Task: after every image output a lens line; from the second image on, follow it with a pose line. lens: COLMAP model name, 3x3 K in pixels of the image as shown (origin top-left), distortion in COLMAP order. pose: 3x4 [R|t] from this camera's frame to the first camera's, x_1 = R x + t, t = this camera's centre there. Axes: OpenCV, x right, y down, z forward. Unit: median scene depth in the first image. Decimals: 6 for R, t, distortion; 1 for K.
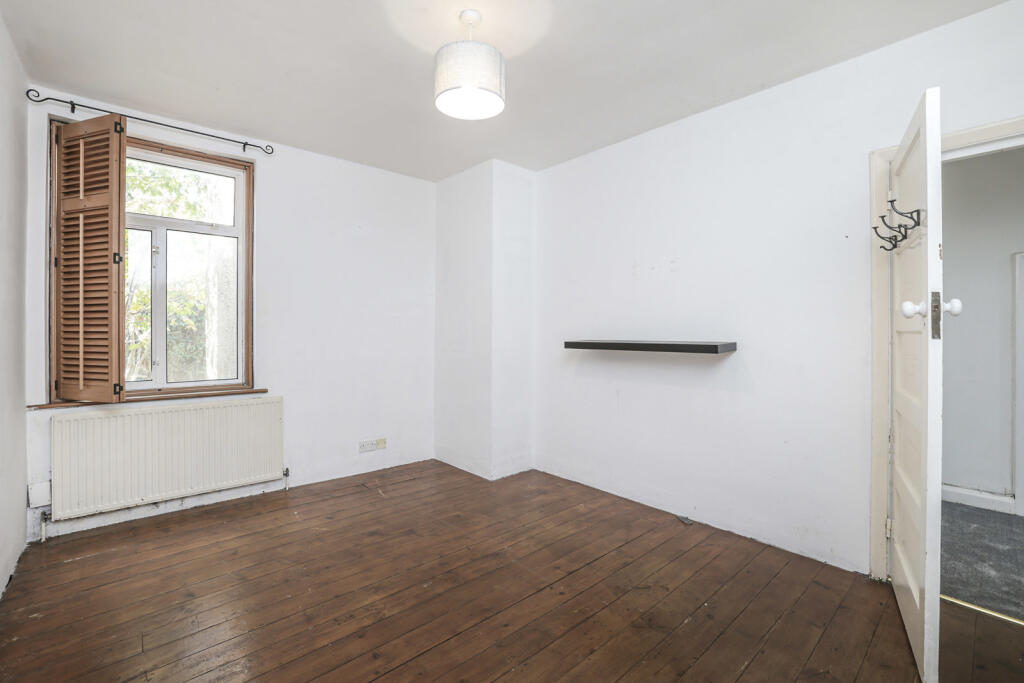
lens RADIAL K [[445.8, 0, 510.8], [0, 445.8, 332.9], [0, 0, 1]] dist [-0.022954, 0.002676]
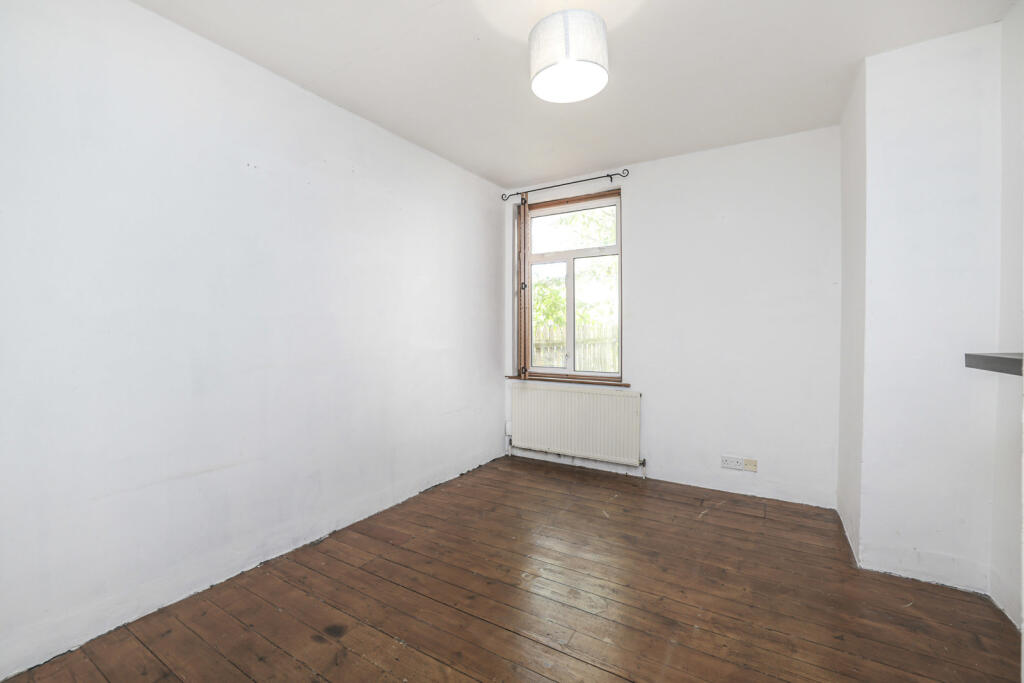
lens RADIAL K [[445.8, 0, 509.1], [0, 445.8, 336.8], [0, 0, 1]] dist [-0.022954, 0.002676]
pose [[0.291190, 0.007667, -0.956634, 0.467629], [-0.001564, 0.999970, 0.007538, -0.002167], [0.956664, -0.000699, 0.291194, 0.386409]]
